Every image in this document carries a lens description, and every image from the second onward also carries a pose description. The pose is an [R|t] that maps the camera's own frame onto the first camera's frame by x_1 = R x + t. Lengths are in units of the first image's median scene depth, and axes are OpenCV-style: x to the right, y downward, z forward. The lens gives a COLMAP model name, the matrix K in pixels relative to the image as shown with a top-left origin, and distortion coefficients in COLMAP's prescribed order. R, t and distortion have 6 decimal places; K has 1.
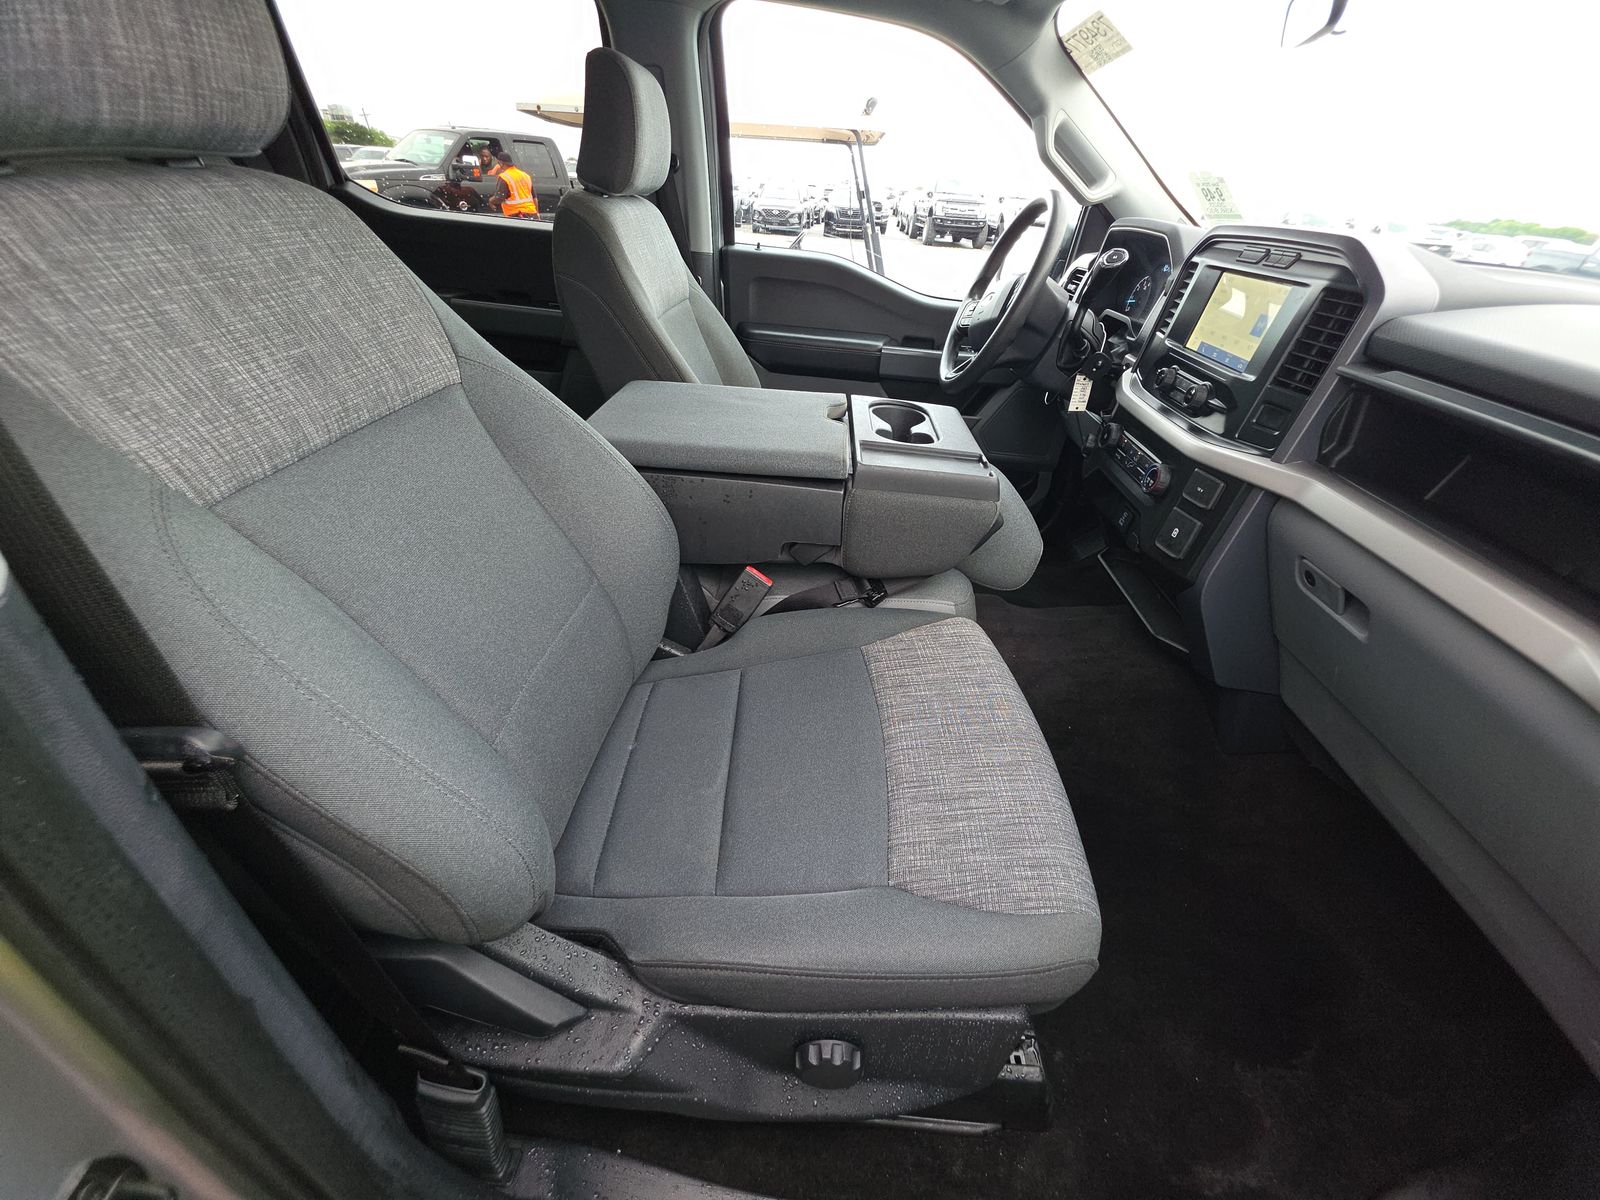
lens RADIAL K [[643.7, 0, 800.0], [0, 643.7, 600.0], [0, 0, 1]] dist [0.000054, 0.000006]
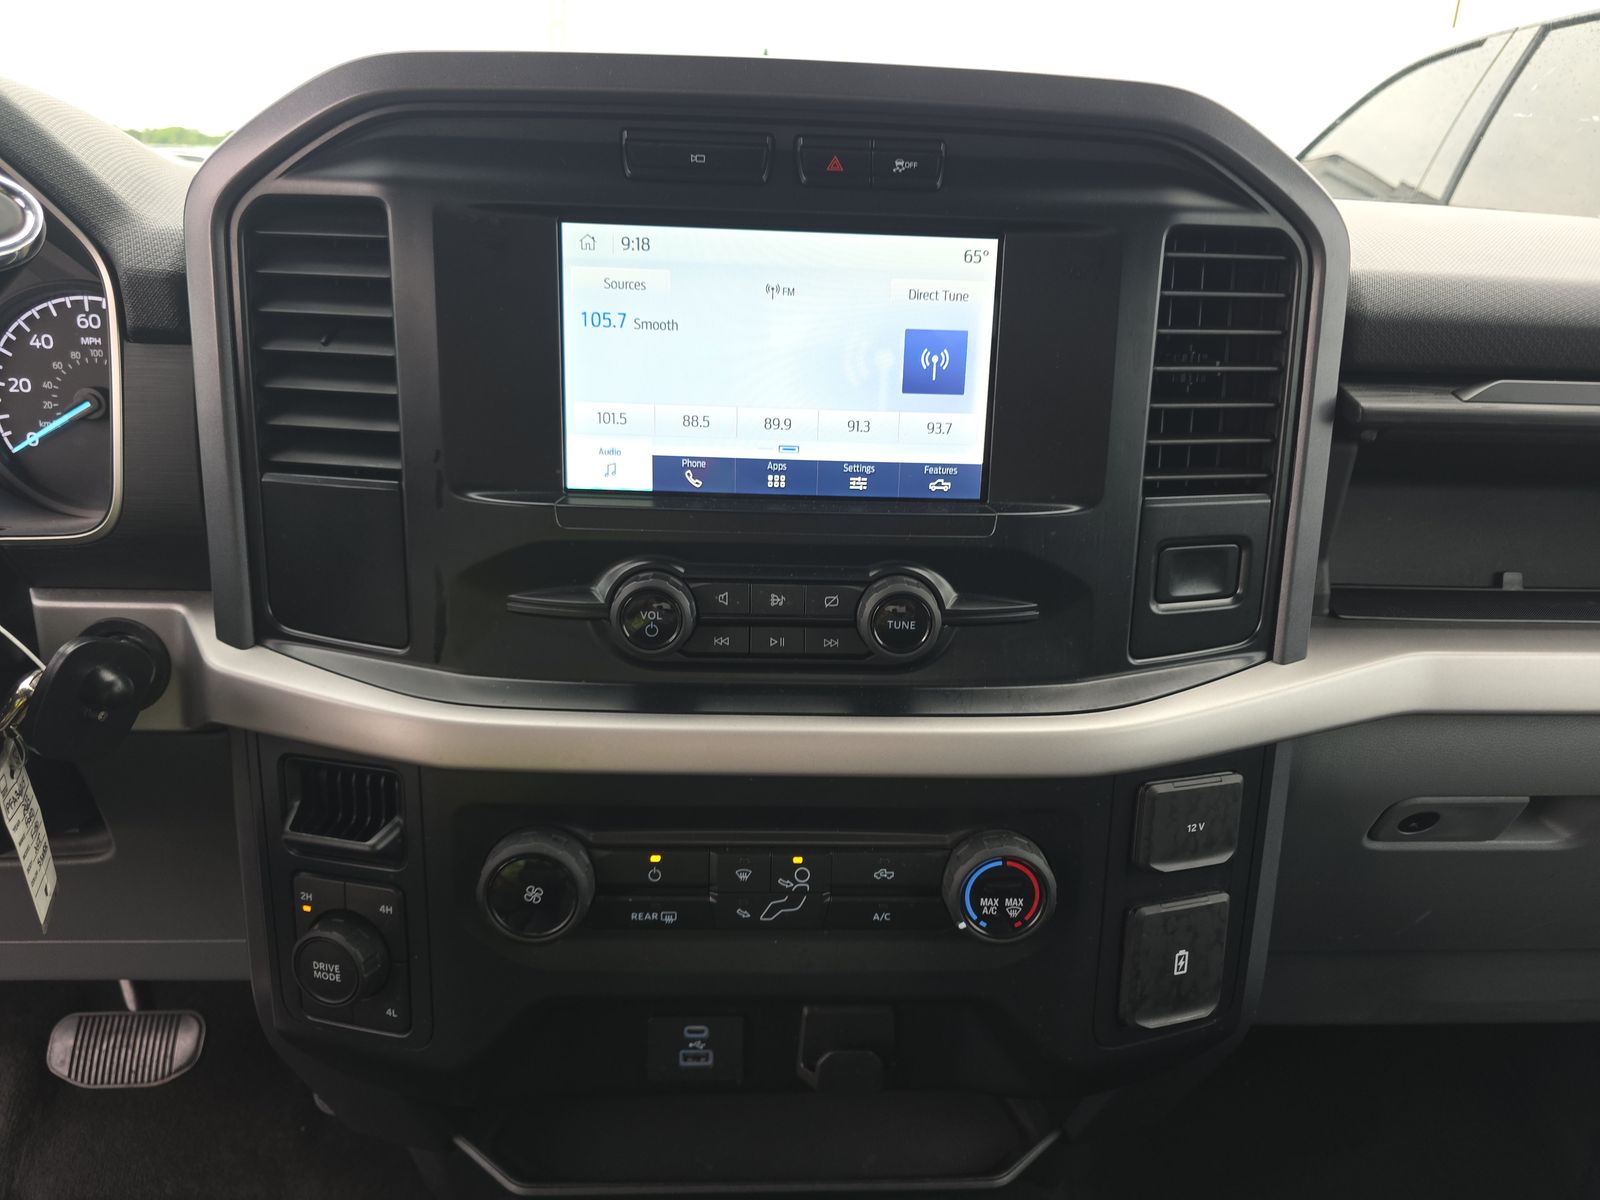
lens RADIAL K [[1080.9, 0, 800.0], [0, 1080.9, 600.0], [0, 0, 1]] dist [0.041576, -0.004193]
pose [[-0.102869, -0.411461, 0.905603, 0.187463], [0.499201, 0.766121, 0.404793, -0.586334], [-0.860358, 0.493719, 0.126592, 1.047545]]
